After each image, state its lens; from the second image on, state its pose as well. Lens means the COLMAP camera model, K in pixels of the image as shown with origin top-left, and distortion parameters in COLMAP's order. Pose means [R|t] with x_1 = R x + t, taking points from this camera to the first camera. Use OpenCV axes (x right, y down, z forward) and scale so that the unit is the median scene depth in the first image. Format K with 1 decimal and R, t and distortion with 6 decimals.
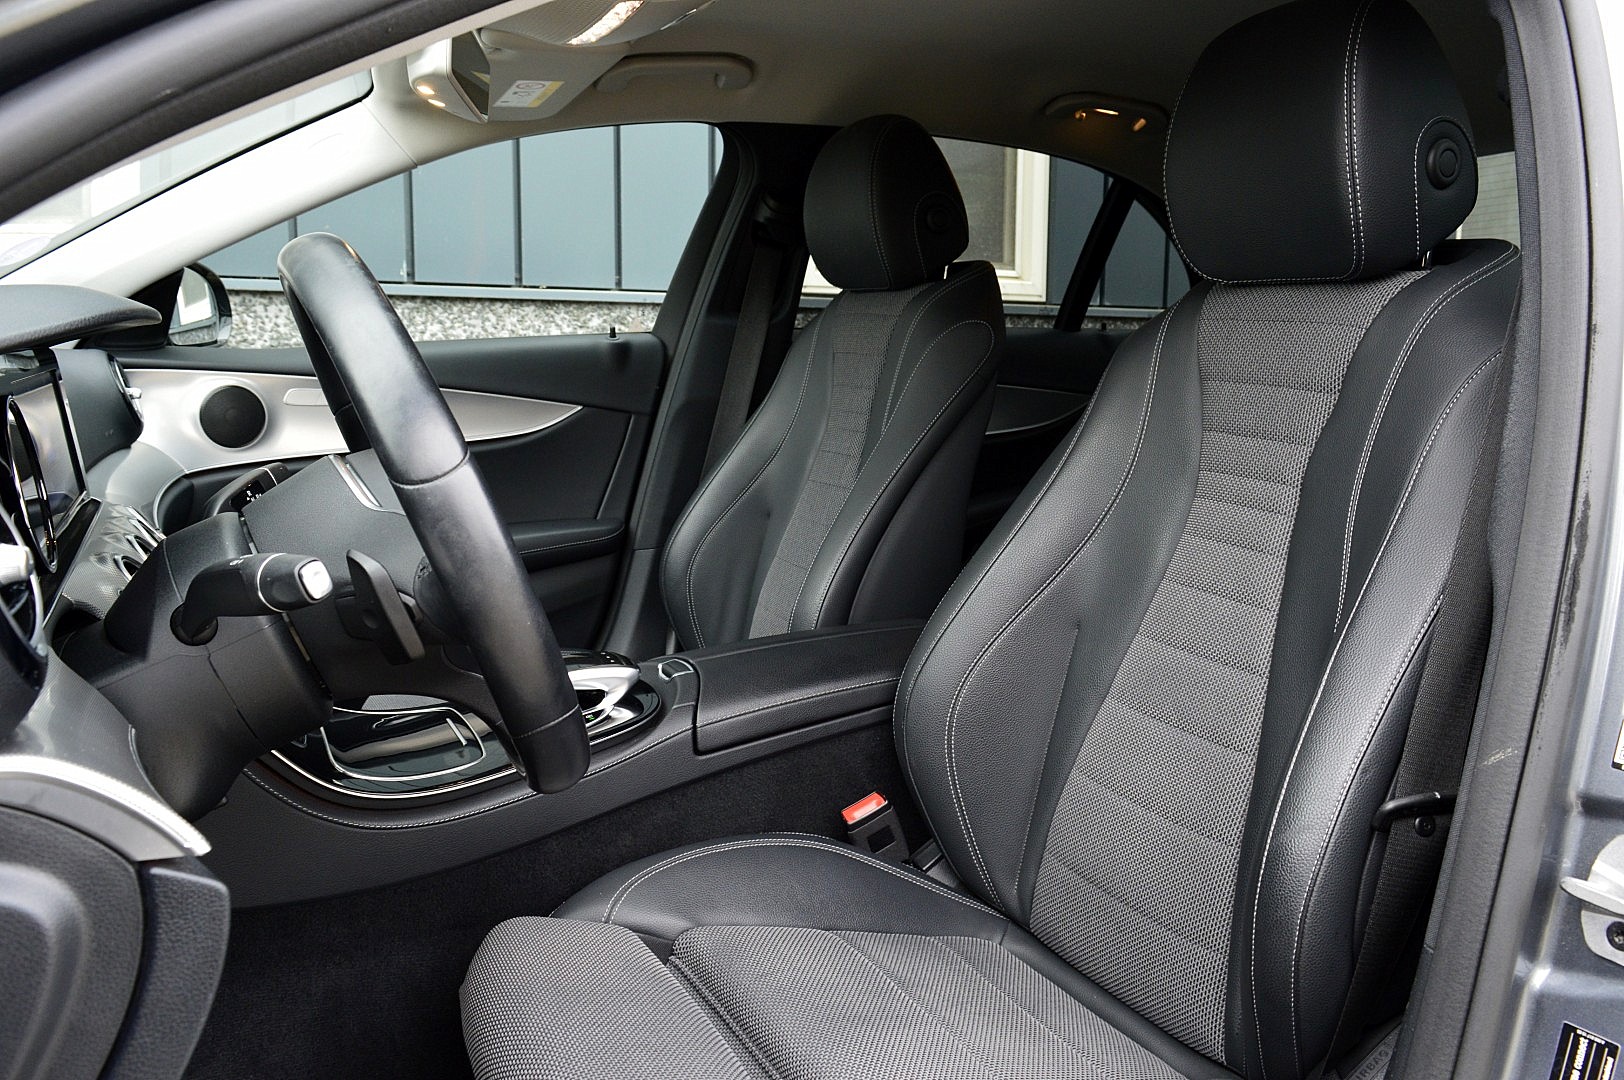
lens RADIAL K [[1269.4, 0, 812.0], [0, 1269.4, 540.0], [0, 0, 1]] dist [-0.020268, 0.005945]
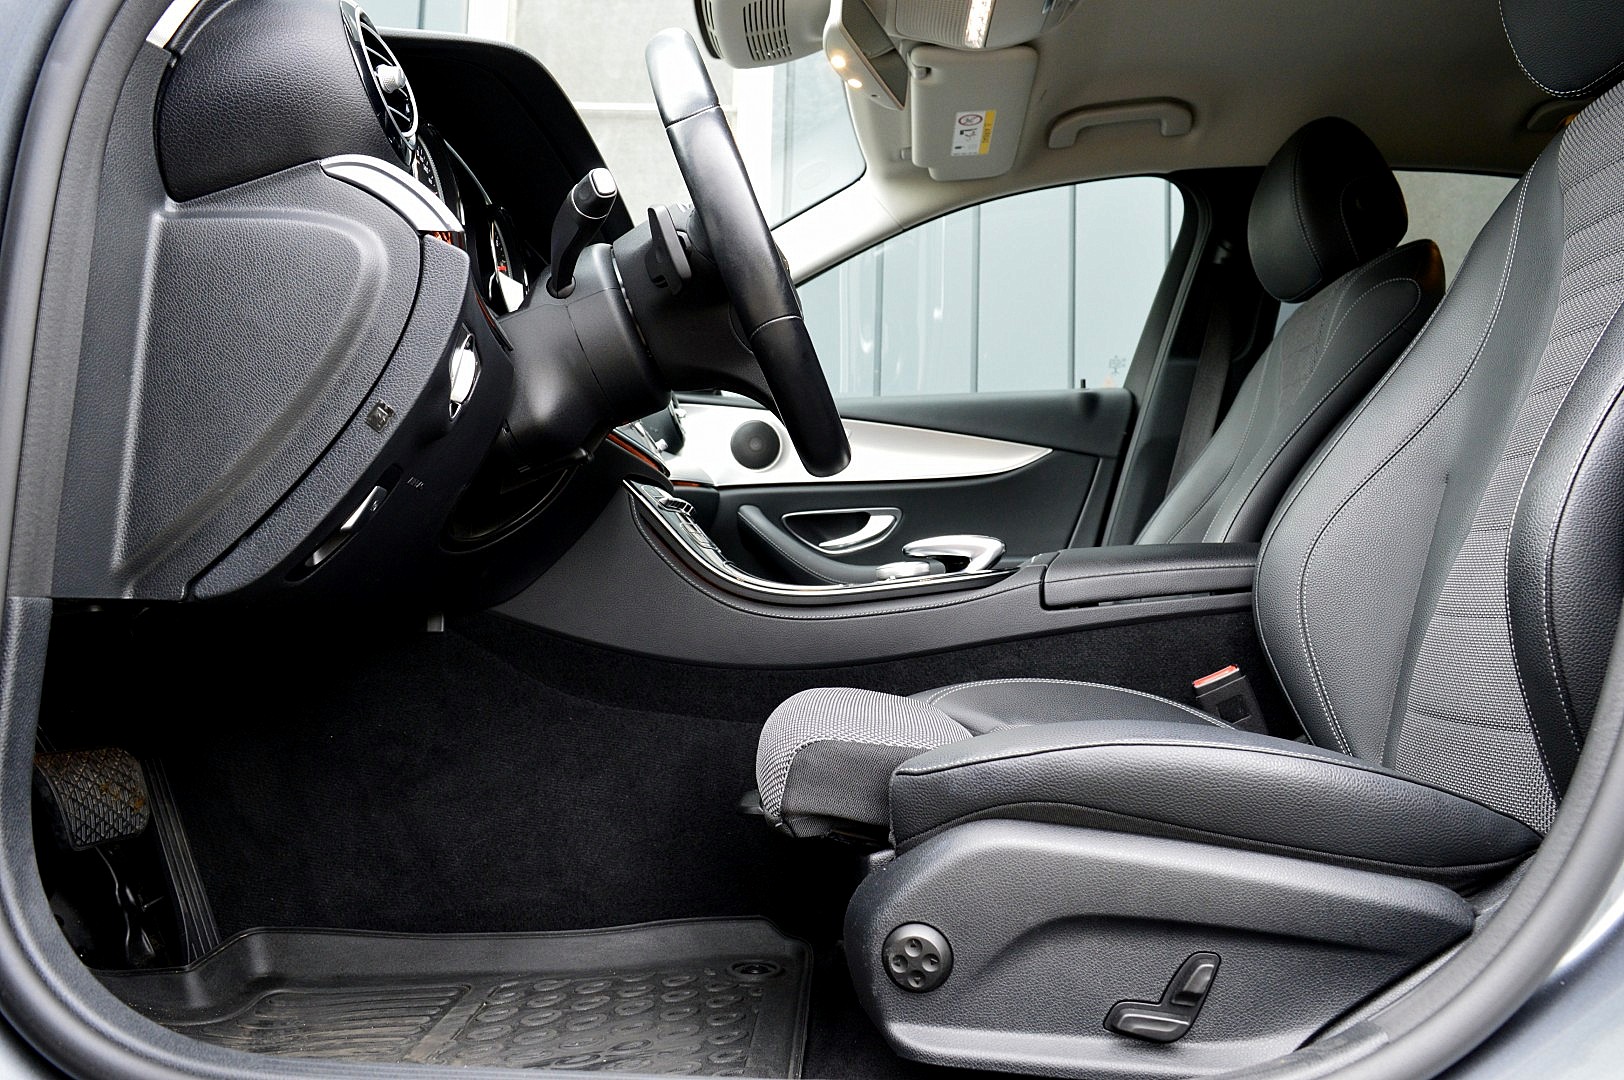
lens RADIAL K [[1269.4, 0, 812.0], [0, 1269.4, 540.0], [0, 0, 1]] dist [-0.020268, 0.005945]
pose [[0.881162, -0.028173, -0.471974, 0.166850], [-0.084201, 0.972916, -0.215277, 0.249197], [0.465257, 0.229435, 0.854925, -0.005545]]
